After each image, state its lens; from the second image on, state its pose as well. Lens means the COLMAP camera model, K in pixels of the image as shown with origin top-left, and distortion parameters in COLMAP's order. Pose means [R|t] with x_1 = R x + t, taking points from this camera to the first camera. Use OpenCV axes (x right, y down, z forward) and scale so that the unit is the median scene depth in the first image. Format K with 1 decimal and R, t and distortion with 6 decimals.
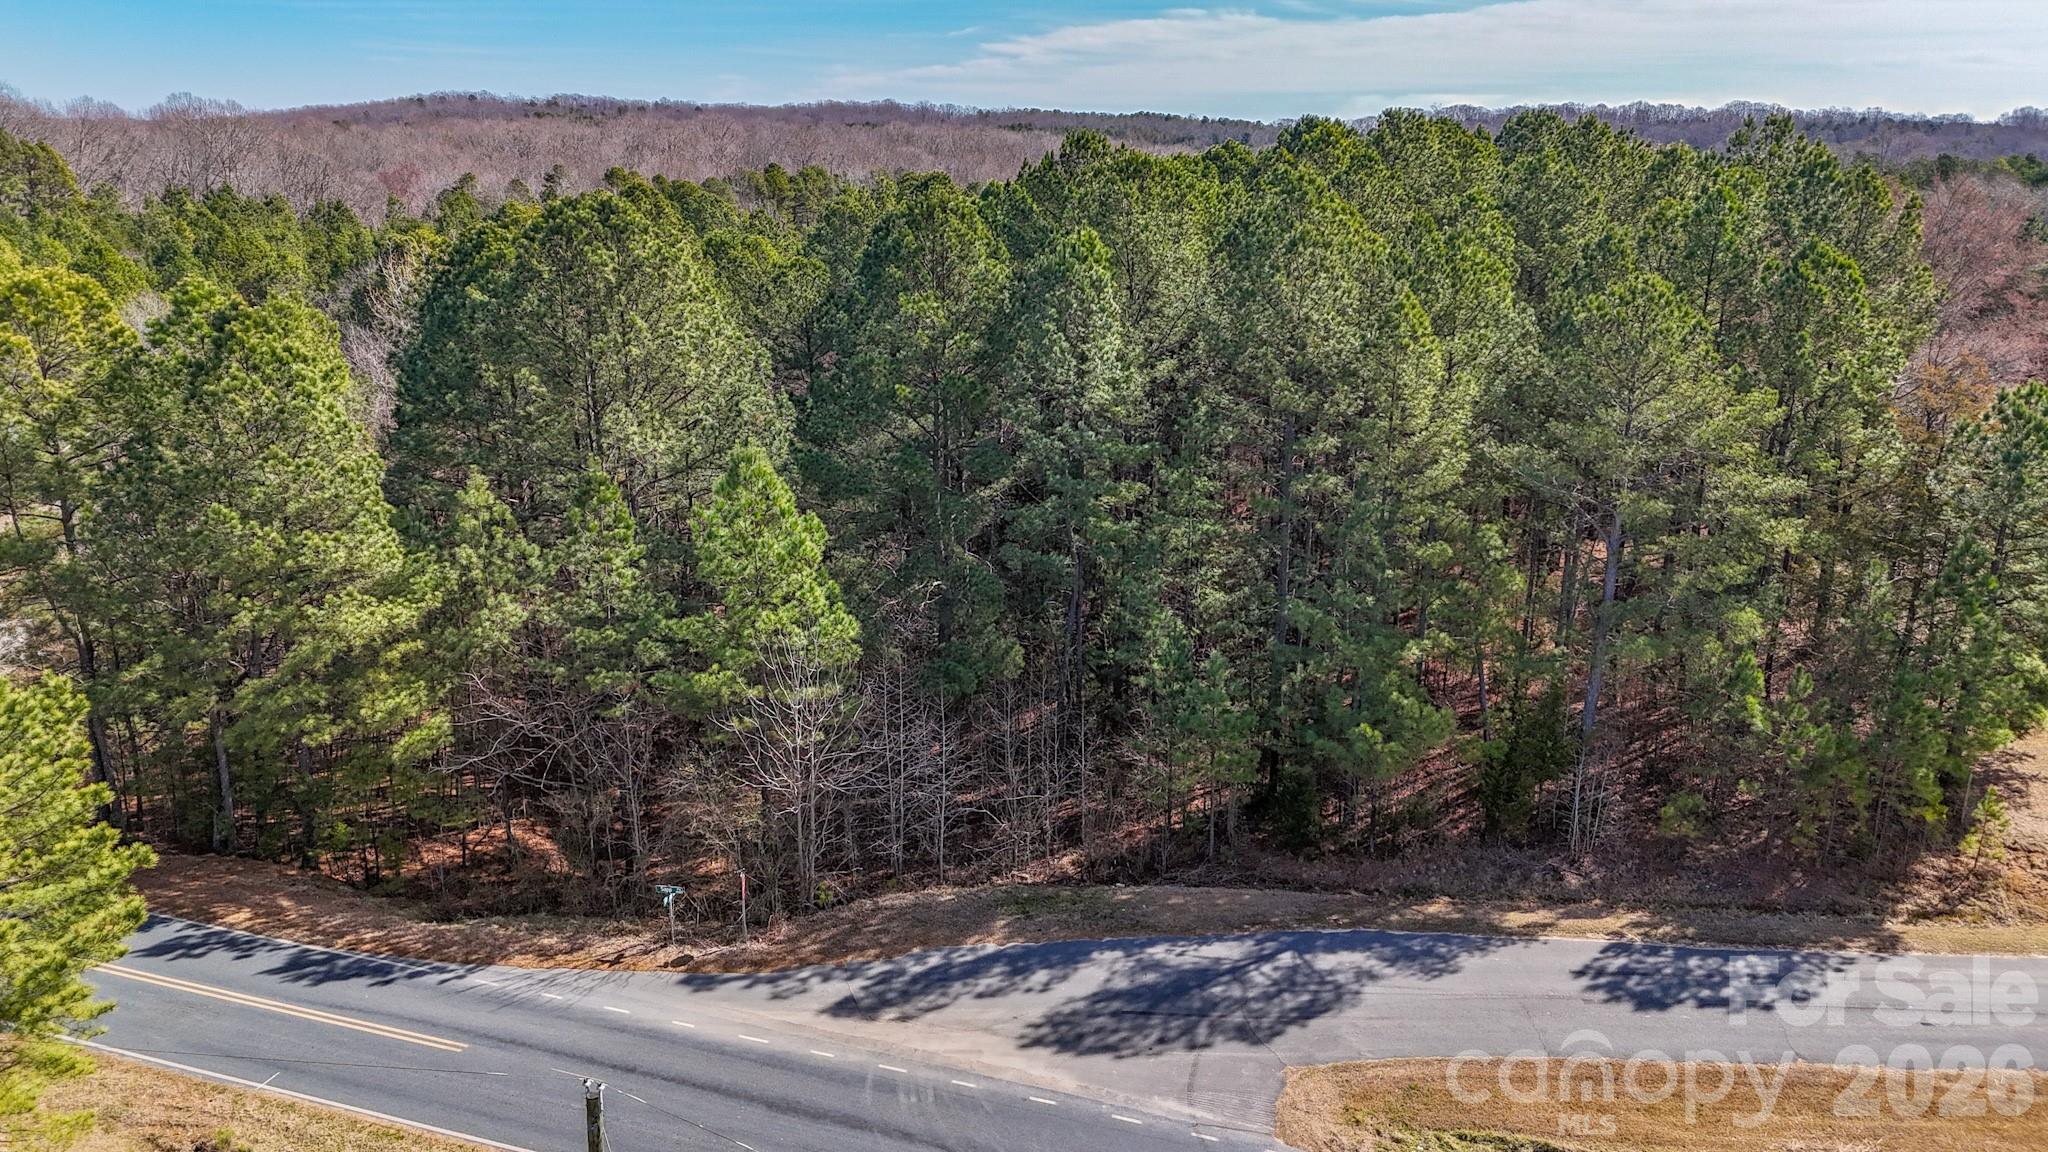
lens RADIAL K [[1601.1, 0, 1020.6], [0, 1601.1, 614.6], [0, 0, 1]] dist [0.066468, -0.006383]
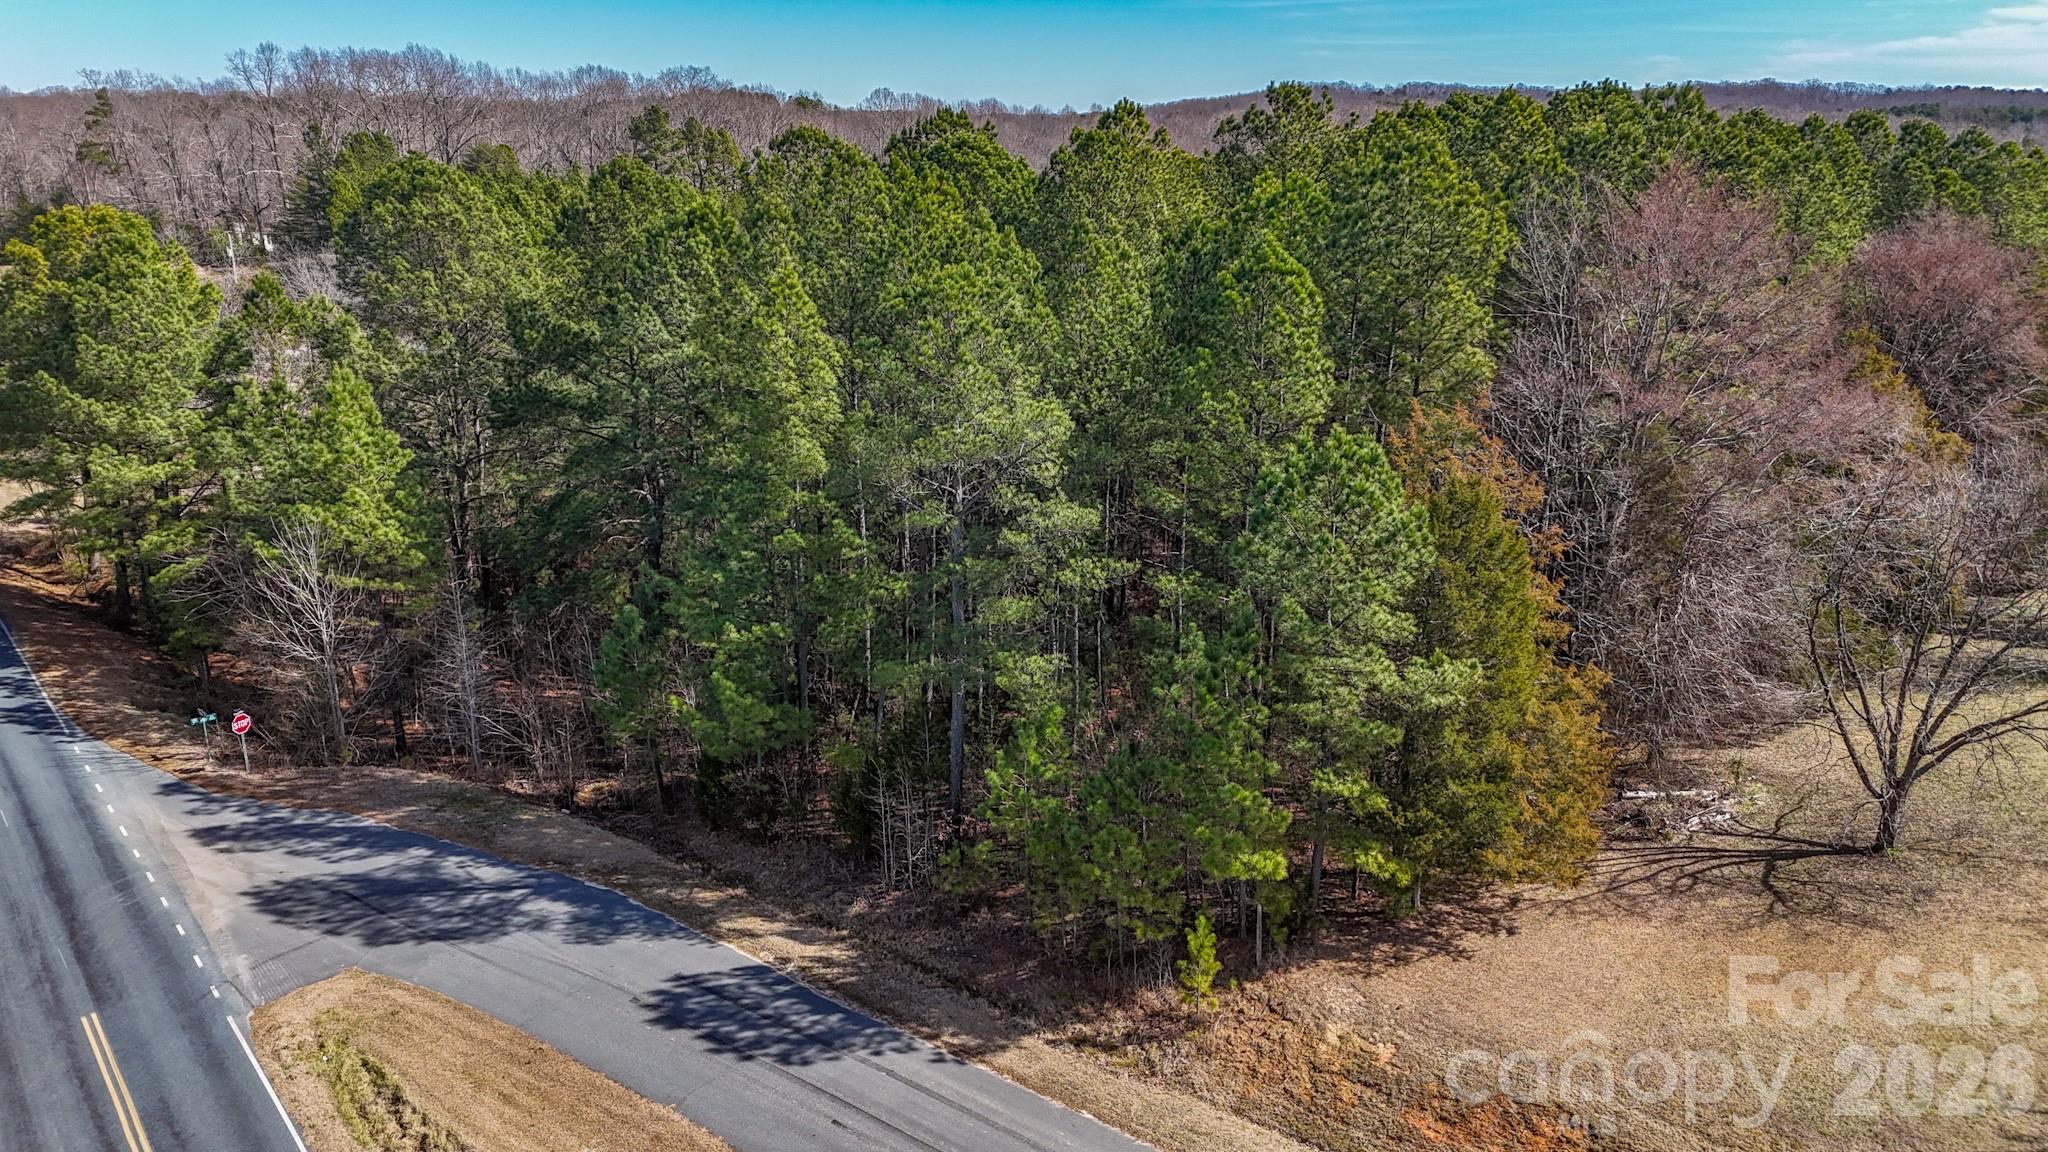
lens RADIAL K [[1601.1, 0, 1020.6], [0, 1601.1, 614.6], [0, 0, 1]] dist [0.066468, -0.006383]
pose [[0.833710, 0.171084, -0.525031, 1.002133], [-0.167562, 0.984344, 0.054678, -0.084324], [0.526166, 0.042390, 0.849325, 0.271620]]
